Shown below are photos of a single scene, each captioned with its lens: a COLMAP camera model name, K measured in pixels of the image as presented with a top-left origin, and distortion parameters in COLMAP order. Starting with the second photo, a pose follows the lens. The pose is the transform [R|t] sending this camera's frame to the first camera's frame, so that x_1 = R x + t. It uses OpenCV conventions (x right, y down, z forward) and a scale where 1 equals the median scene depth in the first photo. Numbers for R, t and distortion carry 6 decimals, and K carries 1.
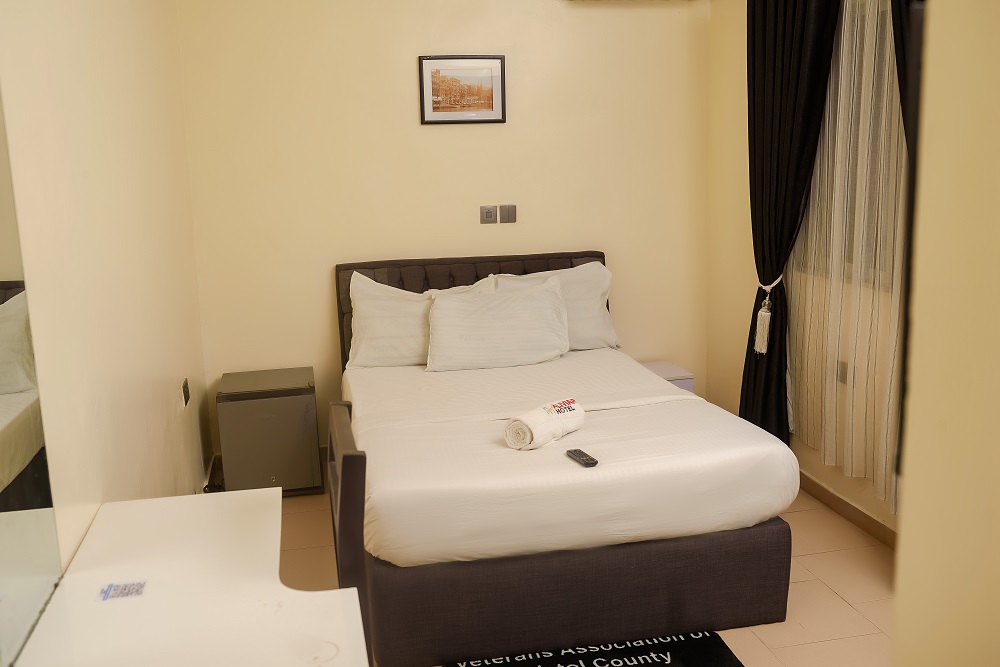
lens RADIAL K [[974.4, 0, 500.0], [0, 974.4, 333.5], [0, 0, 1]] dist [-0.035745, 0.029987]
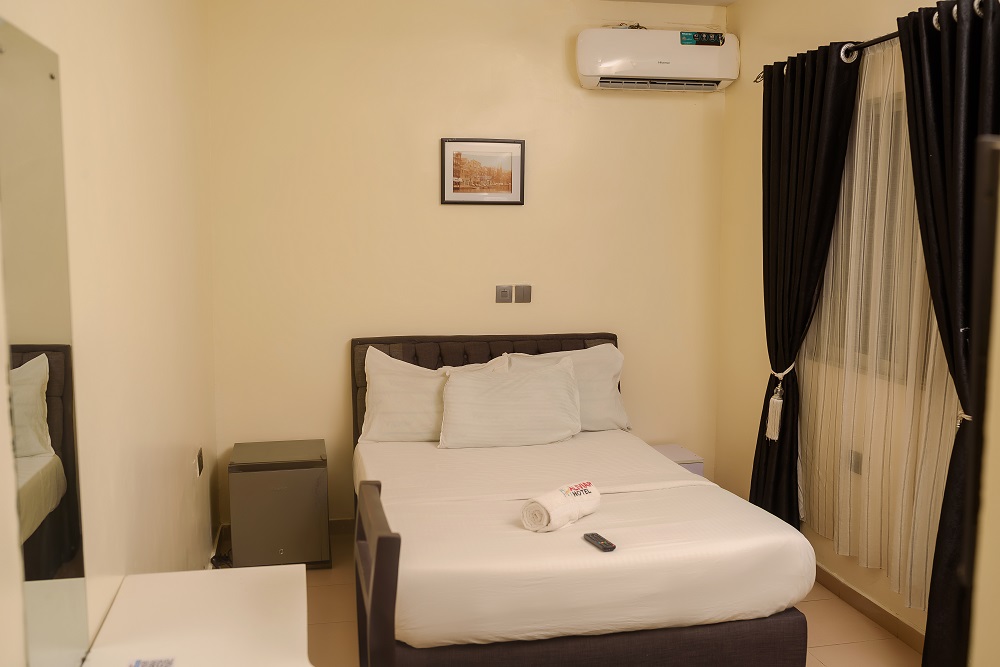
lens RADIAL K [[974.4, 0, 500.0], [0, 974.4, 333.5], [0, 0, 1]] dist [-0.035745, 0.029987]
pose [[0.999523, 0.030775, 0.002588, -0.019203], [-0.030496, 0.996736, -0.074750, -0.005743], [-0.004880, 0.074635, 0.997199, -0.008976]]
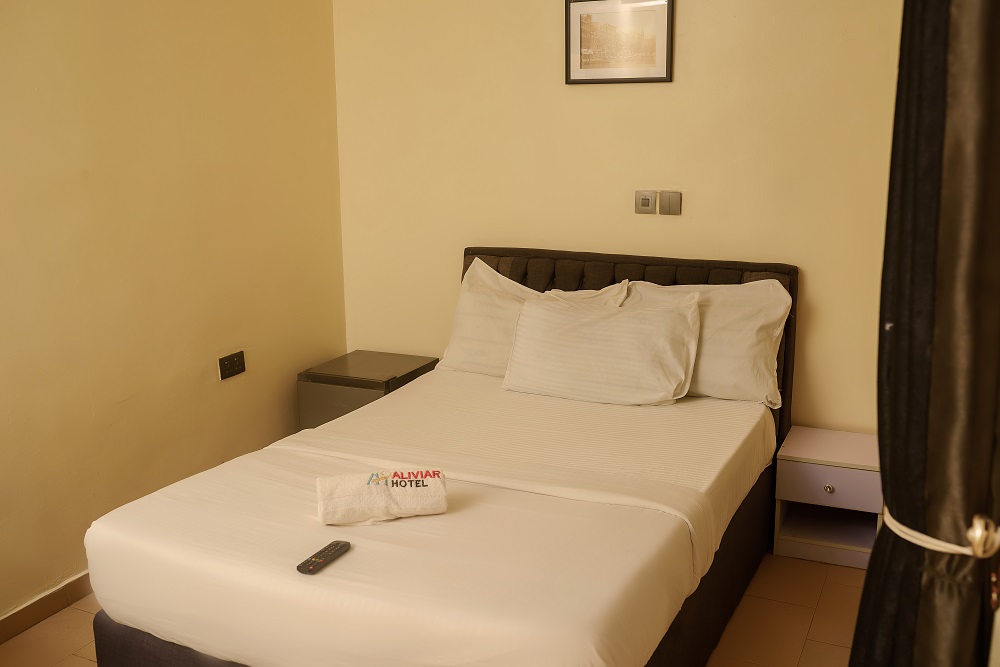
lens RADIAL K [[974.4, 0, 500.0], [0, 974.4, 333.5], [0, 0, 1]] dist [-0.035745, 0.029987]
pose [[0.792860, 0.153771, -0.589685, 0.410433], [-0.125778, 0.988099, 0.088551, -0.081586], [0.596283, 0.003961, 0.802765, 0.349325]]
